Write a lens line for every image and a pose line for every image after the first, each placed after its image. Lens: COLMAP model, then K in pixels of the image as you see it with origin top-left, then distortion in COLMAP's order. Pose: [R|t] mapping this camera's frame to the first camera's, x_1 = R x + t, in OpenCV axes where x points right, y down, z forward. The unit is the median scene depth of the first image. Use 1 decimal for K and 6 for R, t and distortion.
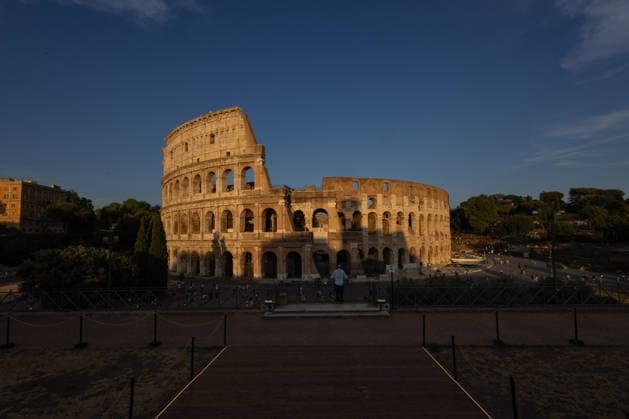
lens RADIAL K [[289.8, 0, 322.7], [0, 289.8, 215.7], [0, 0, 1]] dist [0.010957, 0.003637]
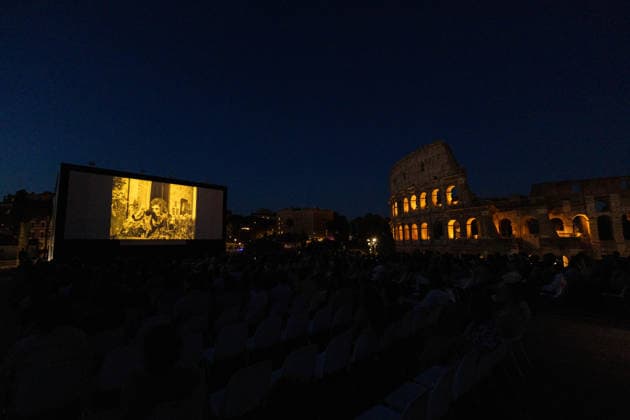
lens RADIAL K [[290.2, 0, 314.4], [0, 290.2, 210.3], [0, 0, 1]] dist [0.010957, 0.003637]
pose [[0.720905, -0.076780, -0.688767, 0.151628], [0.054384, 0.997047, -0.054223, -0.026944], [0.690897, 0.001632, 0.722952, -0.275527]]
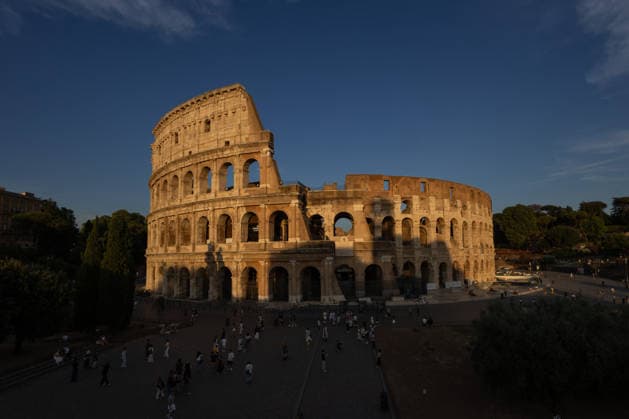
lens RADIAL K [[289.8, 0, 342.7], [0, 289.8, 227.8], [0, 0, 1]] dist [0.010957, 0.003637]
pose [[0.999730, -0.001647, 0.023160, -0.027536], [0.002210, 0.999702, -0.024309, 0.034670], [-0.023113, 0.024354, 0.999436, 0.195083]]
